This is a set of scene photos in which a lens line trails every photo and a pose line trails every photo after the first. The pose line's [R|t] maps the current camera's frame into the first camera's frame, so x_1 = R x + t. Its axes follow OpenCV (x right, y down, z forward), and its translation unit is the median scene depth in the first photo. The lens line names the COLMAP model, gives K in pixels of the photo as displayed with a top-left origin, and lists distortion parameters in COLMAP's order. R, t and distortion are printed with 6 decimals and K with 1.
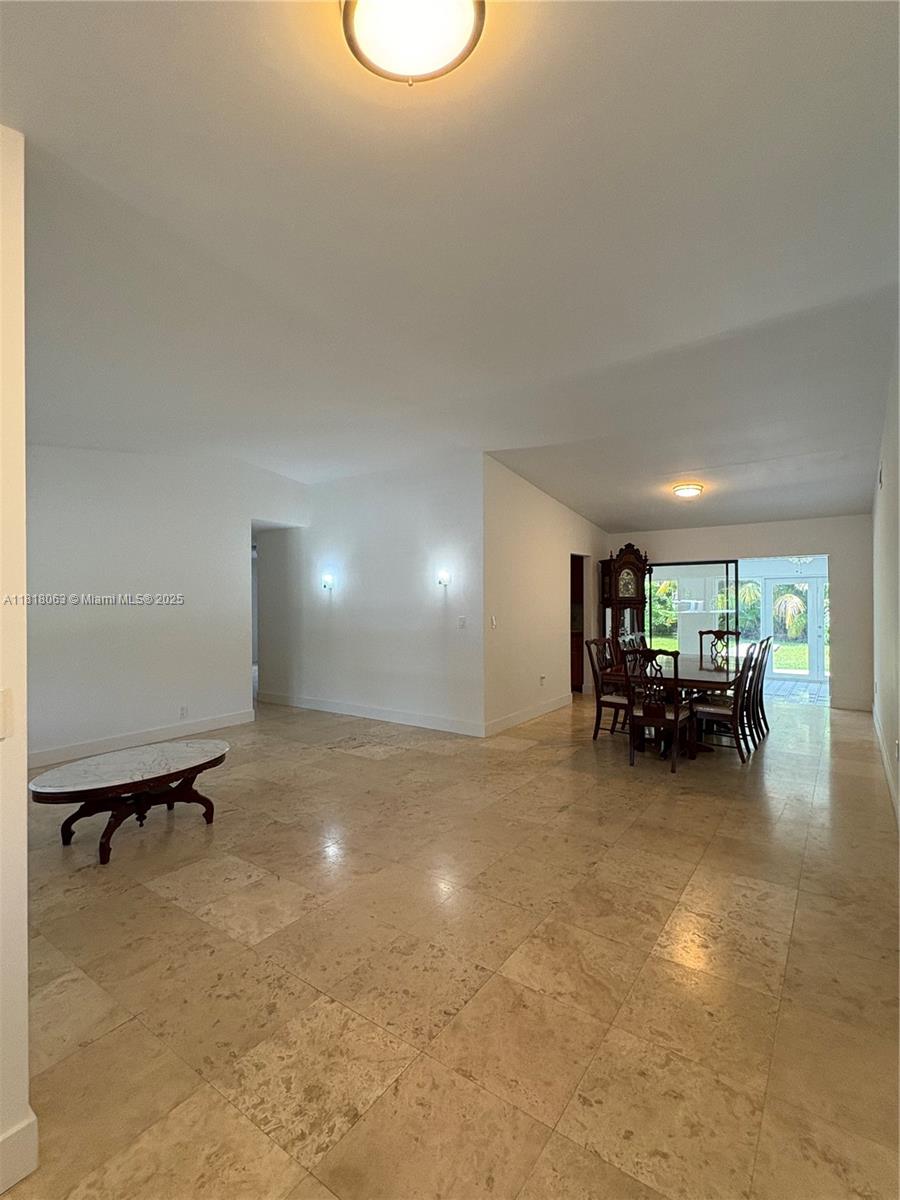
lens RADIAL K [[551.9, 0, 449.8], [0, 551.9, 602.0], [0, 0, 1]] dist [0.001247, 0.000311]
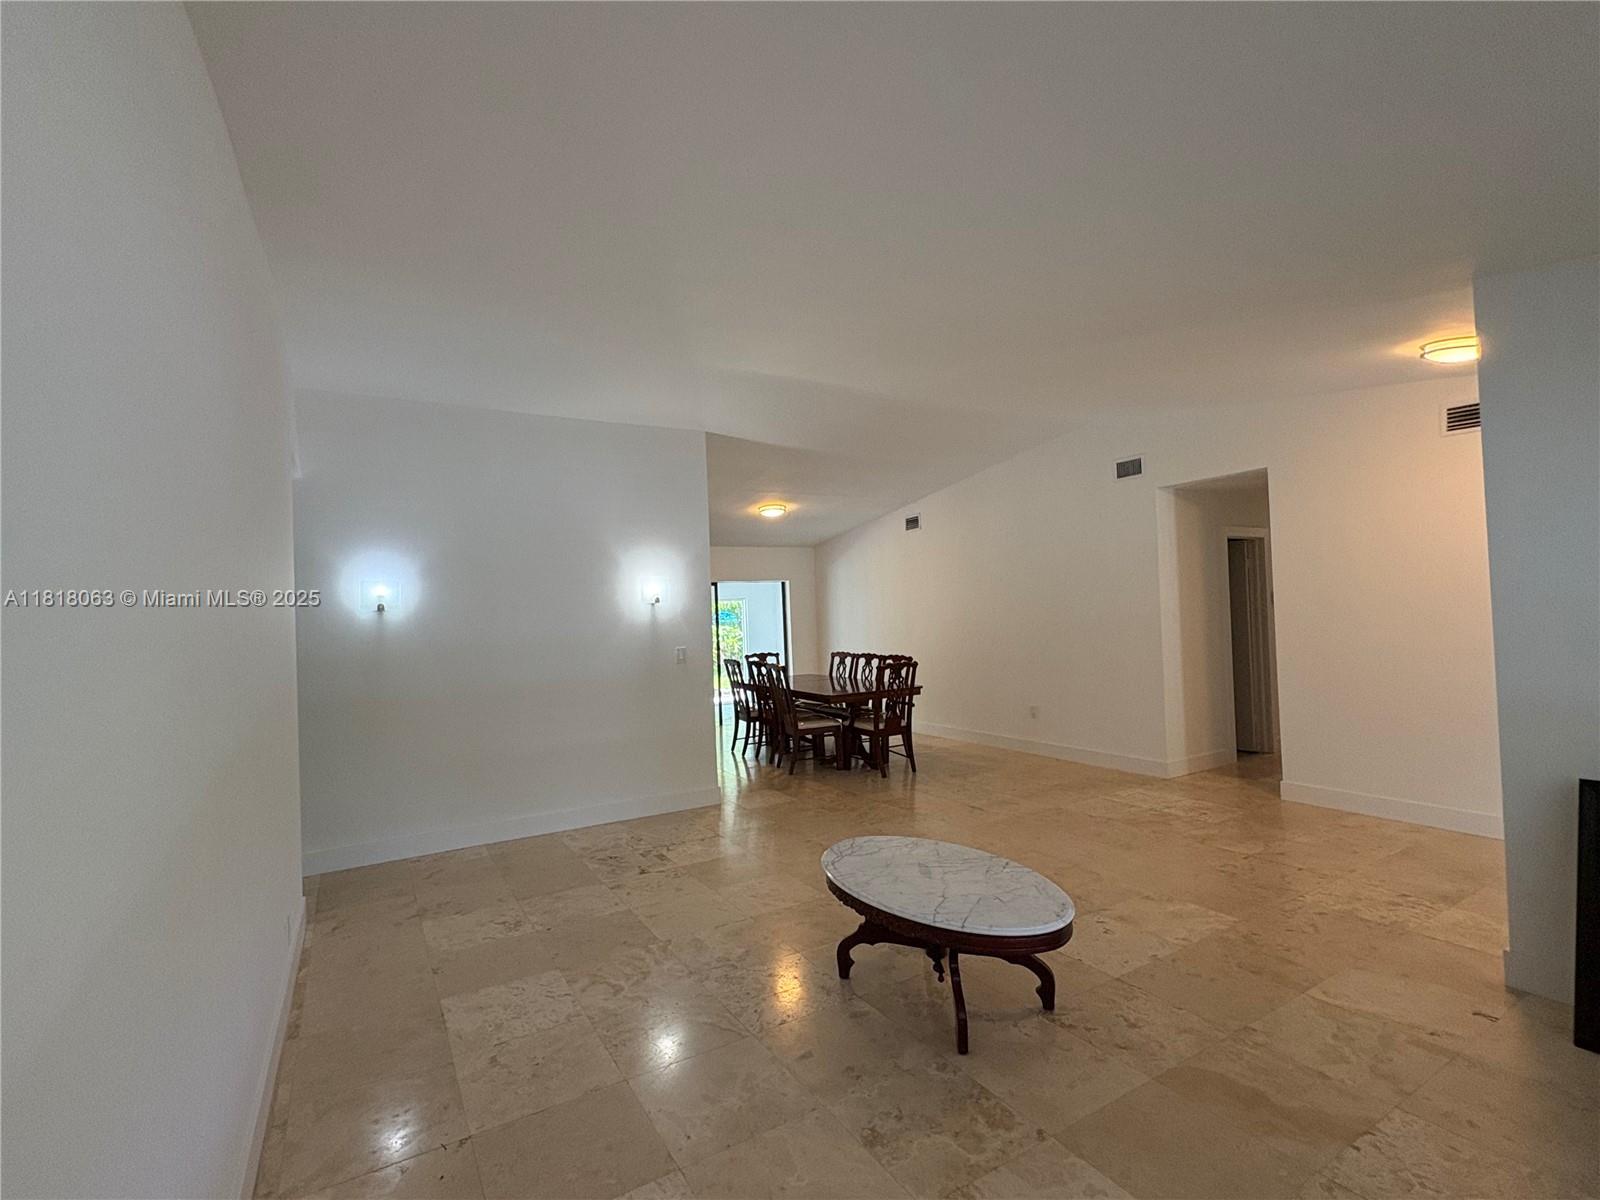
lens RADIAL K [[735.9, 0, 801.3], [0, 735.9, 599.1], [0, 0, 1]] dist [0.001247, 0.000311]
pose [[0.393893, 0.020539, 0.918927, -1.900408], [0.032015, 0.998837, -0.036048, 0.014199], [-0.918599, 0.043619, 0.392777, 1.109576]]
